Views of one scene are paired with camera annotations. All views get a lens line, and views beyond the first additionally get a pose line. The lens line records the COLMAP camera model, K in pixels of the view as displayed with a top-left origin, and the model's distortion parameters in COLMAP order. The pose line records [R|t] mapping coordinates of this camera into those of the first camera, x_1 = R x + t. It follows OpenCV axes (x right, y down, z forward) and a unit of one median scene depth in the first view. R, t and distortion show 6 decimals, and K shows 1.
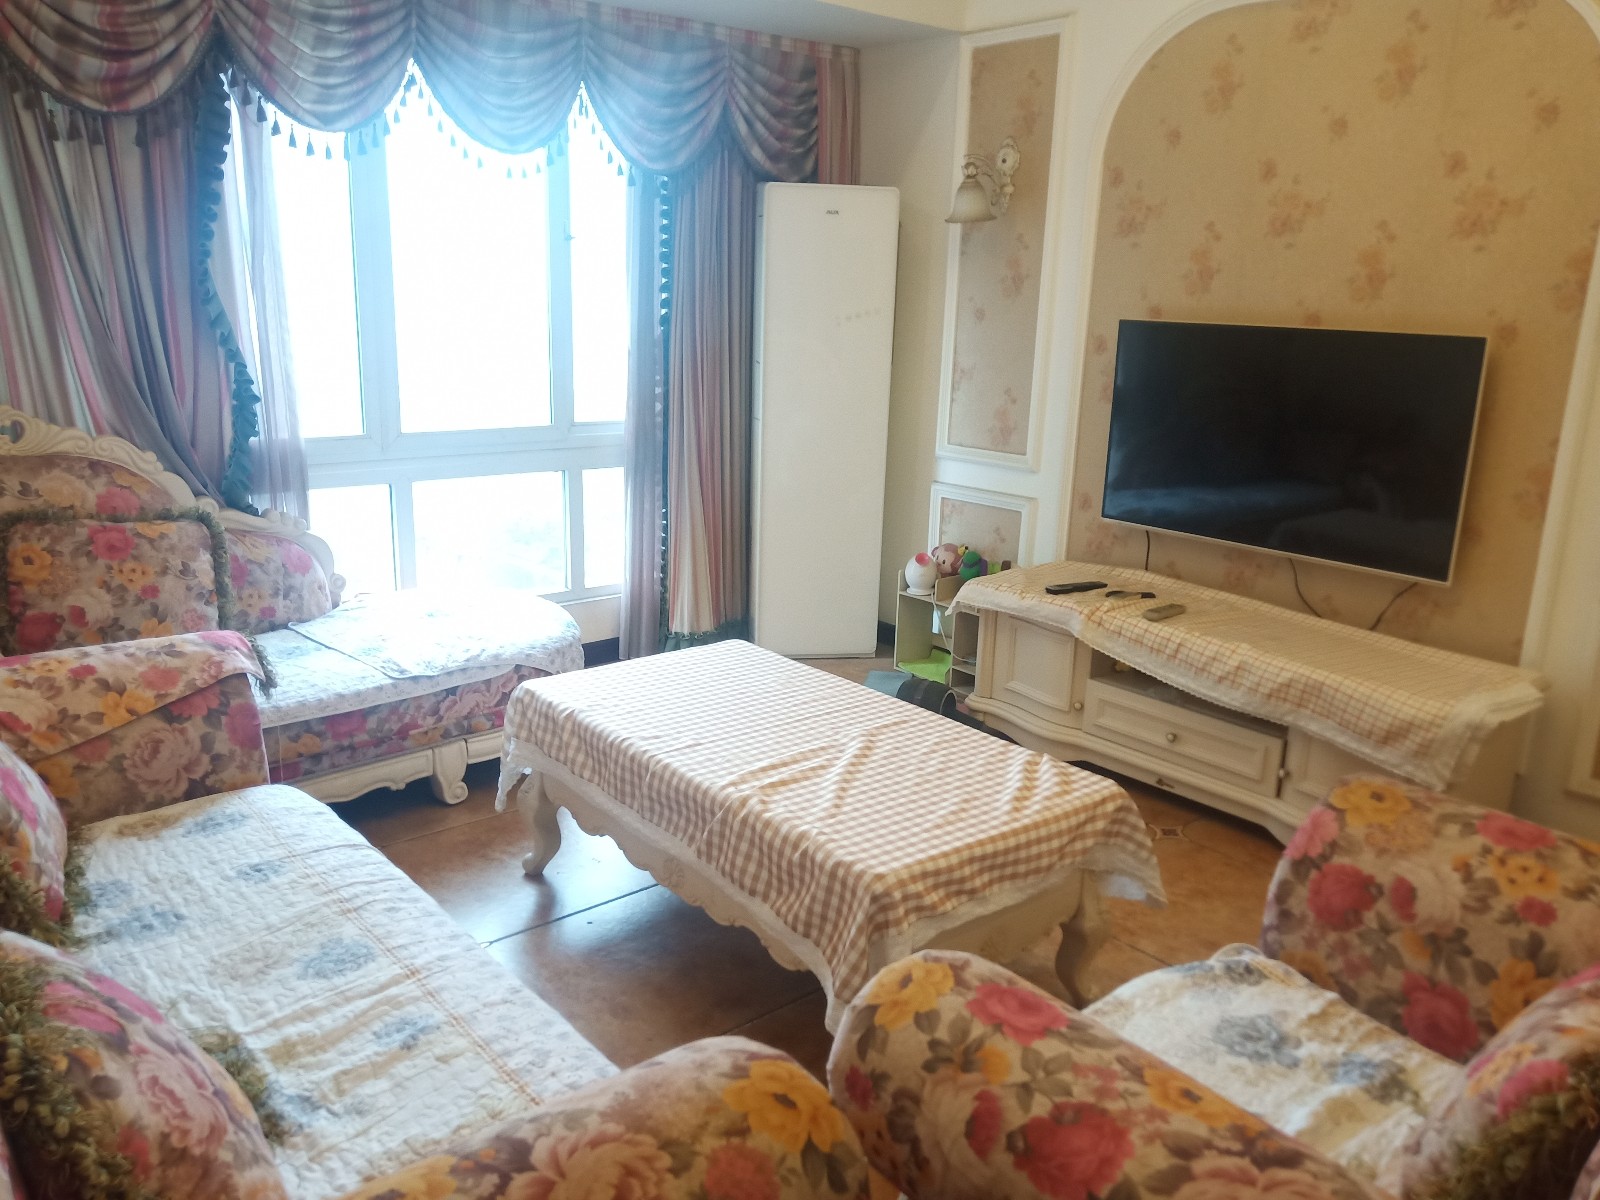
lens RADIAL K [[1253.8, 0, 801.0], [0, 1253.8, 642.7], [0, 0, 1]] dist [-0.043635, 0.036848]
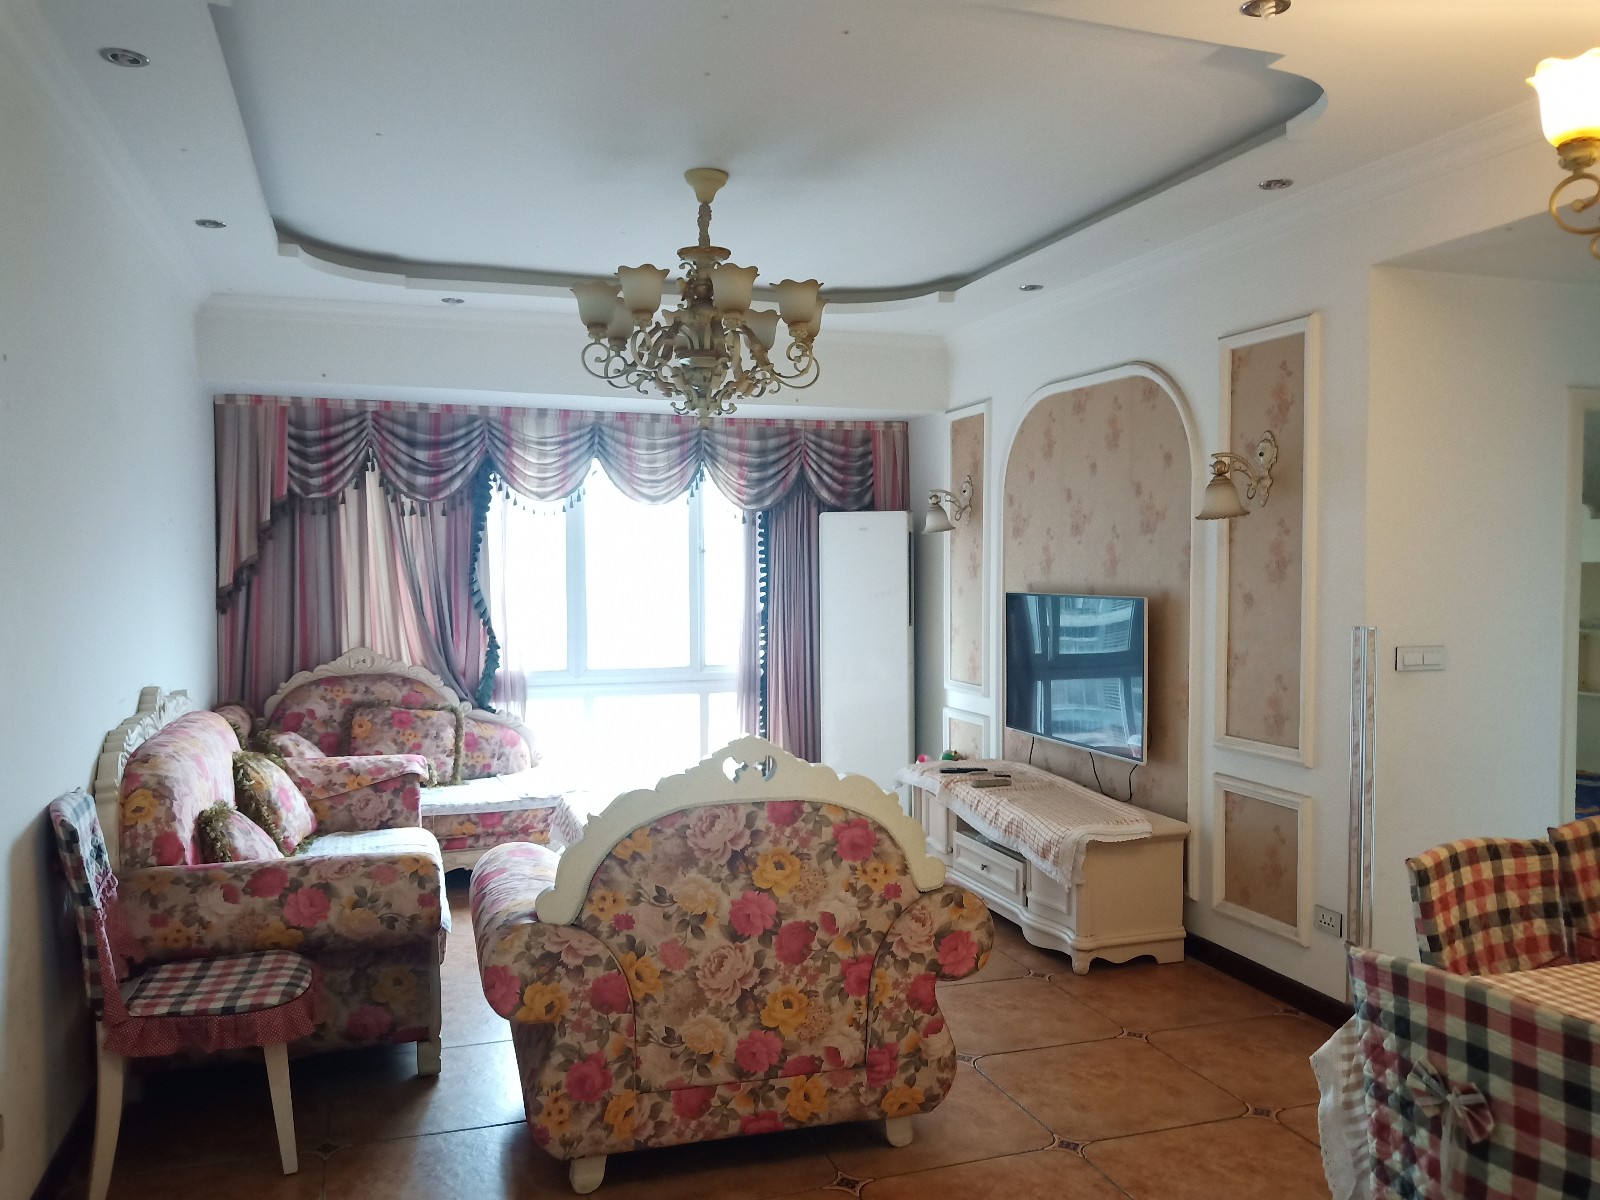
lens RADIAL K [[1253.8, 0, 801.0], [0, 1253.8, 642.7], [0, 0, 1]] dist [-0.043635, 0.036848]
pose [[0.932043, -0.006034, -0.362298, 0.642623], [-0.073848, 0.975713, -0.206229, 0.140484], [0.354743, 0.218969, 0.908961, -0.490143]]
